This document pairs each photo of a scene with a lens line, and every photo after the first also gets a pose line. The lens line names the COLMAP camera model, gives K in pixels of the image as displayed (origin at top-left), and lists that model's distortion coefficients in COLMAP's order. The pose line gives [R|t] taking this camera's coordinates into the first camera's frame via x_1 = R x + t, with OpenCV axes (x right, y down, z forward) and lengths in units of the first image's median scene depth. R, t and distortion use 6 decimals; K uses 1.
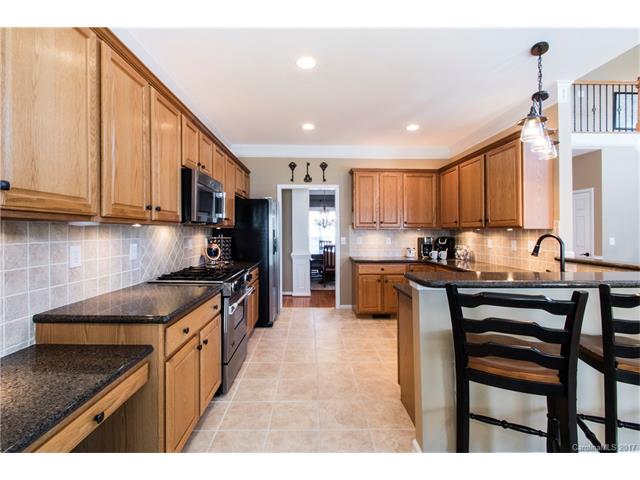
lens RADIAL K [[300.6, 0, 311.8], [0, 300.6, 235.2], [0, 0, 1]] dist [-0.002163, -0.000502]
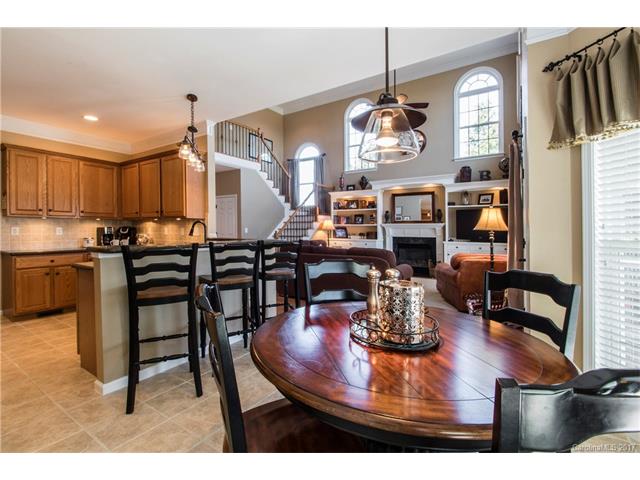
lens RADIAL K [[307.3, 0, 321.2], [0, 307.3, 229.6], [0, 0, 1]] dist [0.003147, 0.000014]
pose [[0.563598, -0.000097, 0.826049, -0.081682], [0.007724, 0.999957, -0.005152, 0.029491], [-0.826013, 0.009284, 0.563574, -0.216140]]
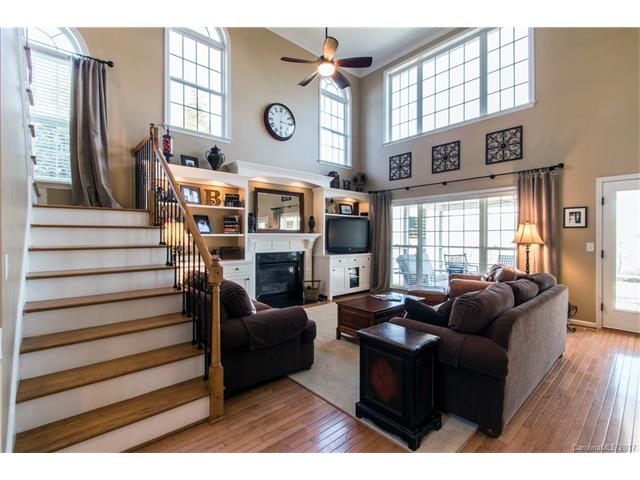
lens RADIAL K [[297.0, 0, 329.6], [0, 297.0, 235.8], [0, 0, 1]] dist [-0.002501, -0.000279]
pose [[-0.668120, 0.002040, 0.744050, 0.647511], [0.012186, 0.999892, 0.008201, -0.008542], [-0.743953, 0.014546, -0.668073, 1.058168]]
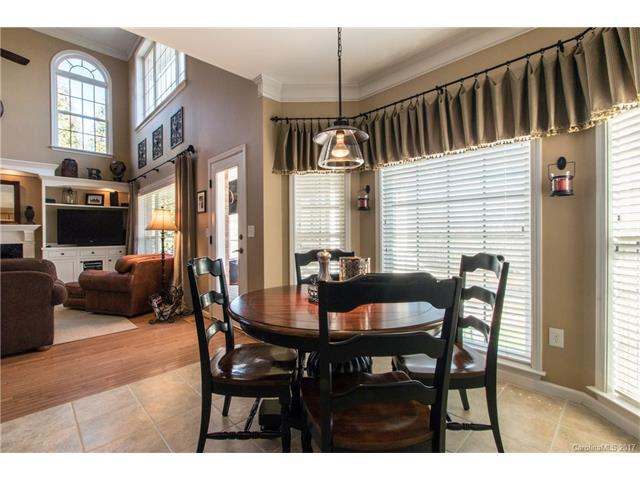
lens RADIAL K [[294.3, 0, 317.5], [0, 294.3, 236.7], [0, 0, 1]] dist [-0.002691, -0.000866]
pose [[-0.694648, -0.000449, 0.719350, -0.047586], [0.021385, 0.999545, 0.021274, 0.041698], [-0.719032, 0.030161, -0.694322, 0.196095]]
